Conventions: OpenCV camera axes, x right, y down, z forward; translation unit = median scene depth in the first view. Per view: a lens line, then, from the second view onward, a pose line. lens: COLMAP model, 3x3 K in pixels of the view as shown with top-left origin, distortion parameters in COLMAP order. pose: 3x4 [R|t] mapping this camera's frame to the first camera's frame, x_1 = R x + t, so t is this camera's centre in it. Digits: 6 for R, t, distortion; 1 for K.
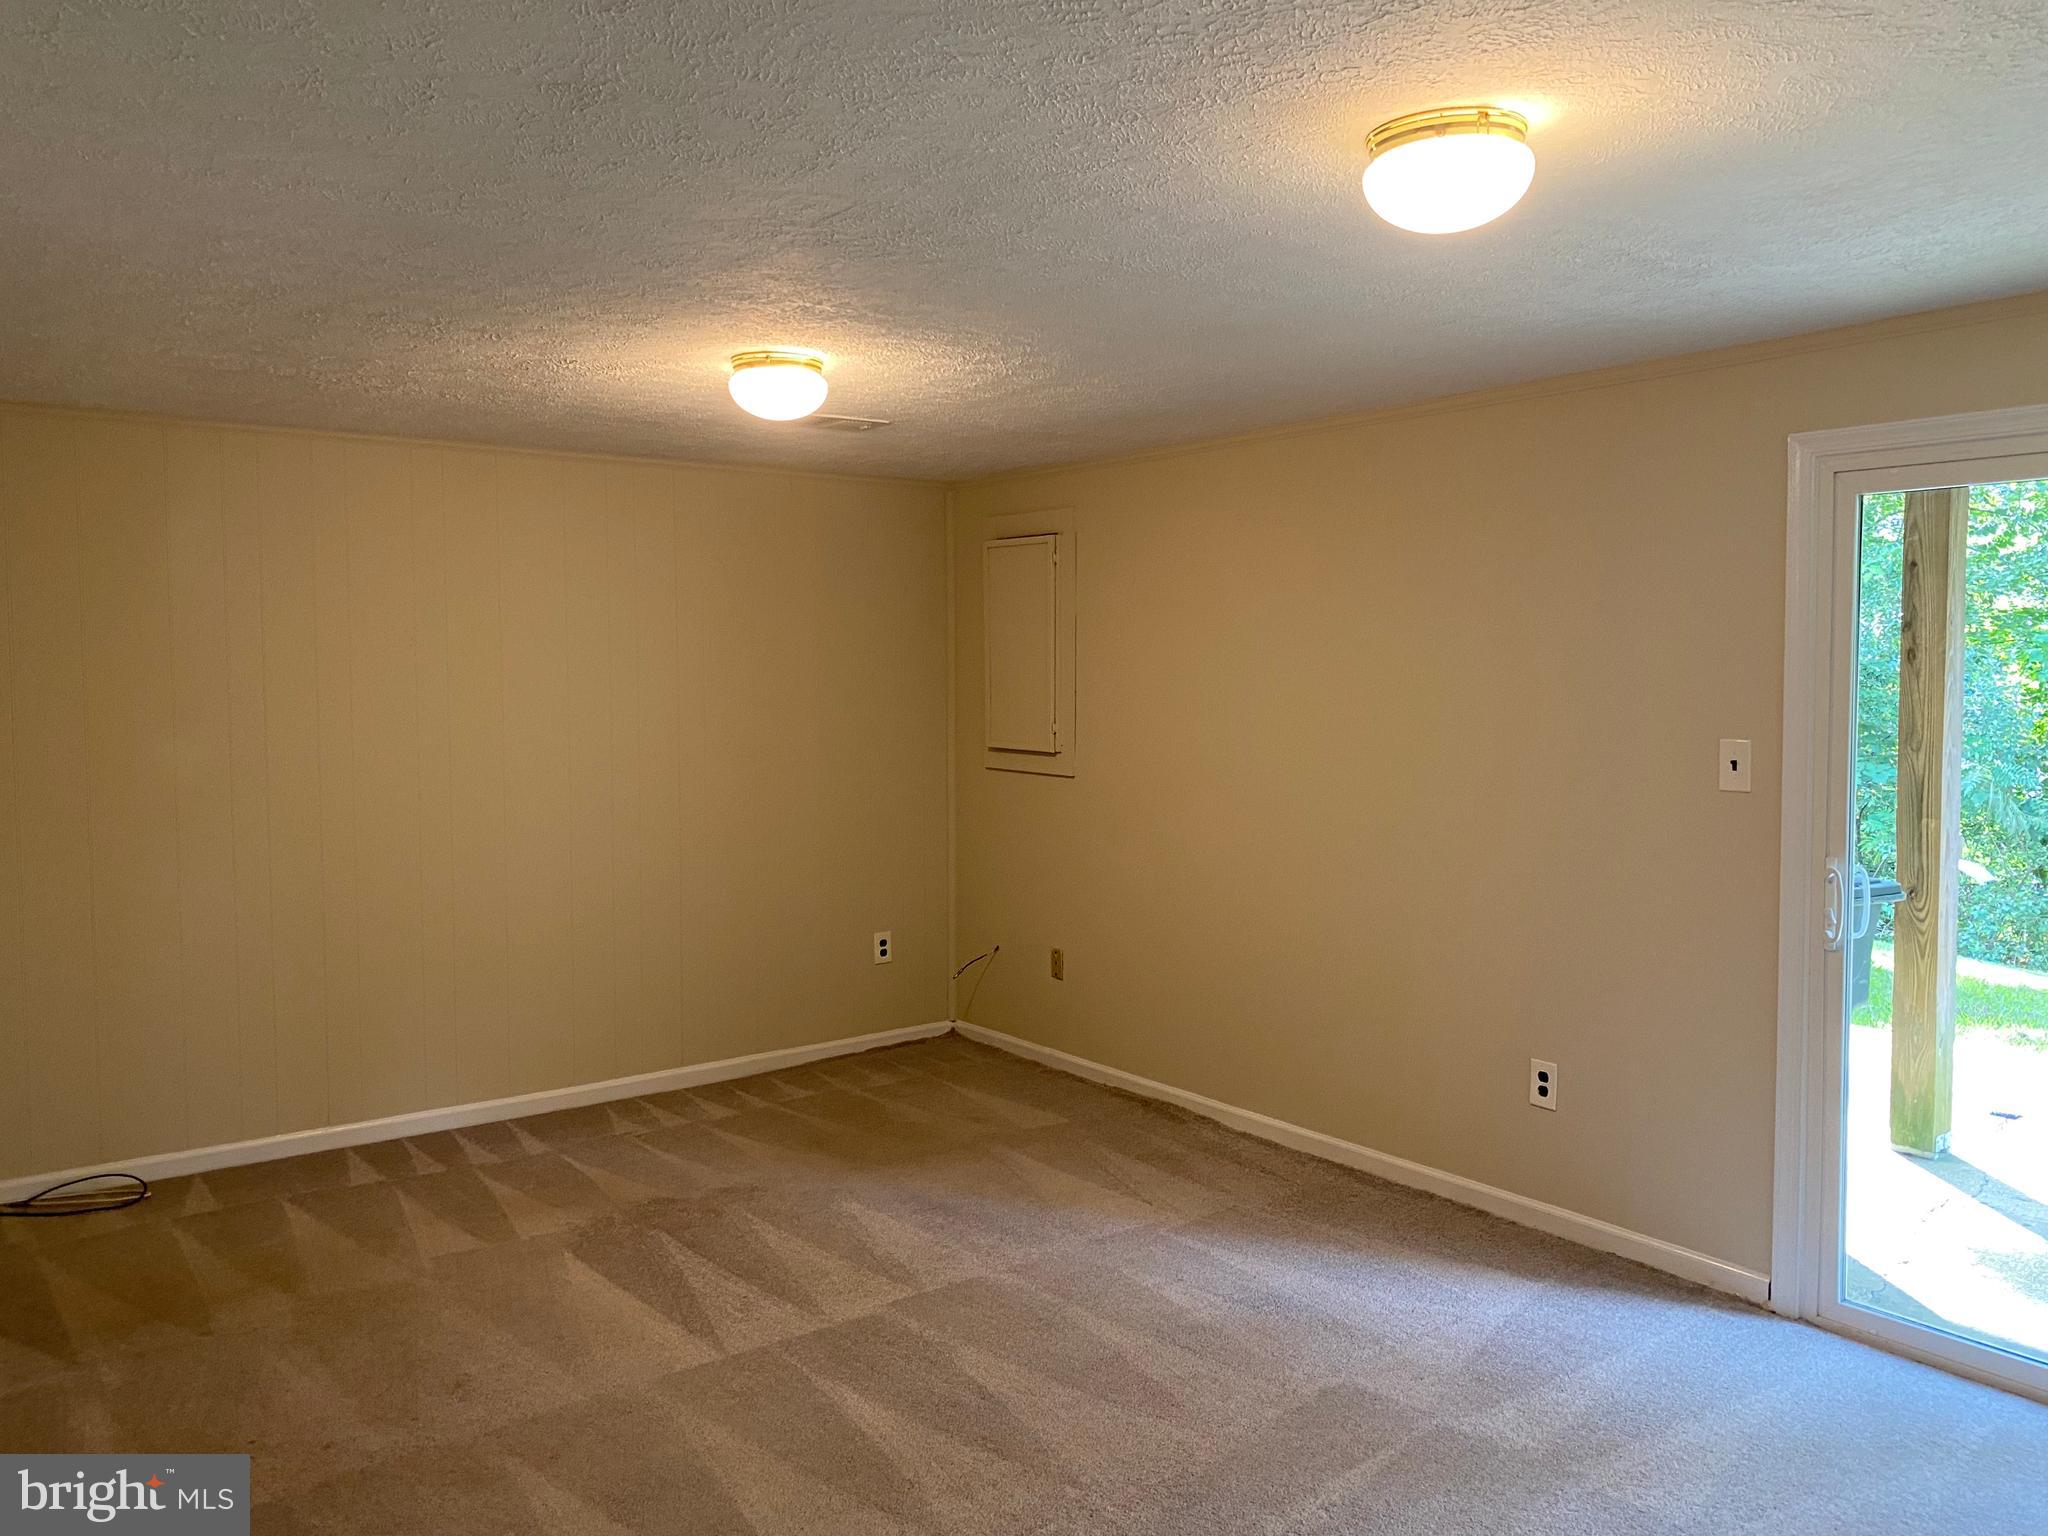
lens RADIAL K [[1558.1, 0, 1017.0], [0, 1558.1, 767.9], [0, 0, 1]] dist [0.047050, -0.050094]
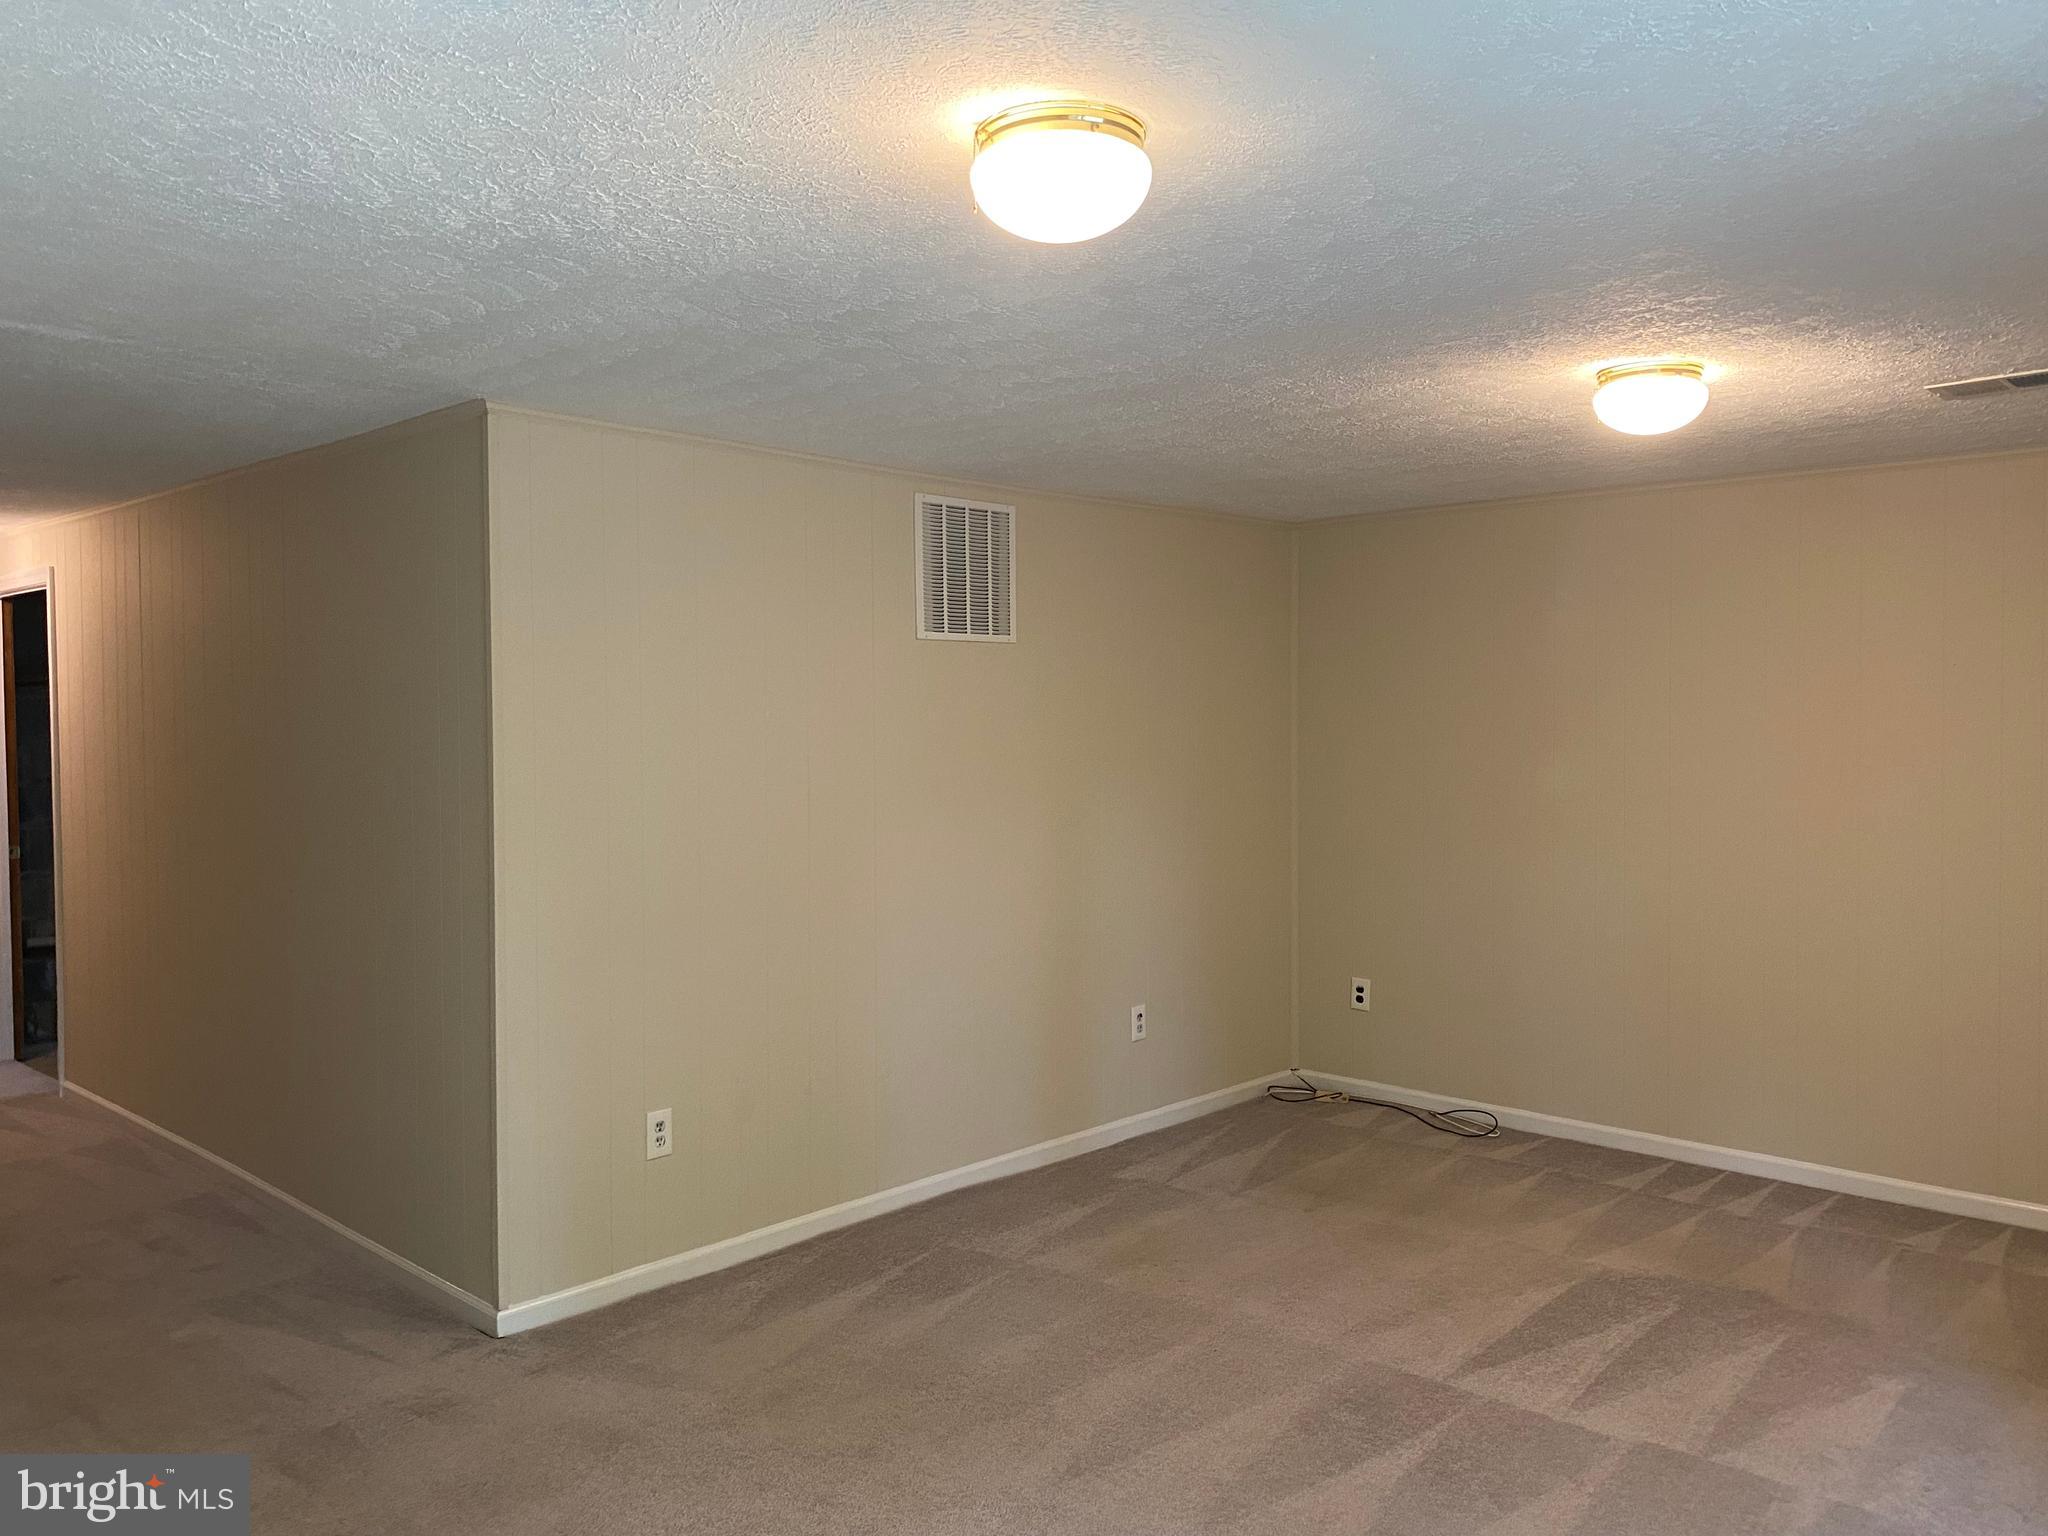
lens RADIAL K [[1558.1, 0, 1018.2], [0, 1558.1, 767.5], [0, 0, 1]] dist [0.047050, -0.050094]
pose [[0.179946, 0.035134, -0.983049, 0.592052], [-0.058796, 0.997959, 0.024904, -0.023598], [0.981918, 0.053317, 0.181644, 0.418468]]
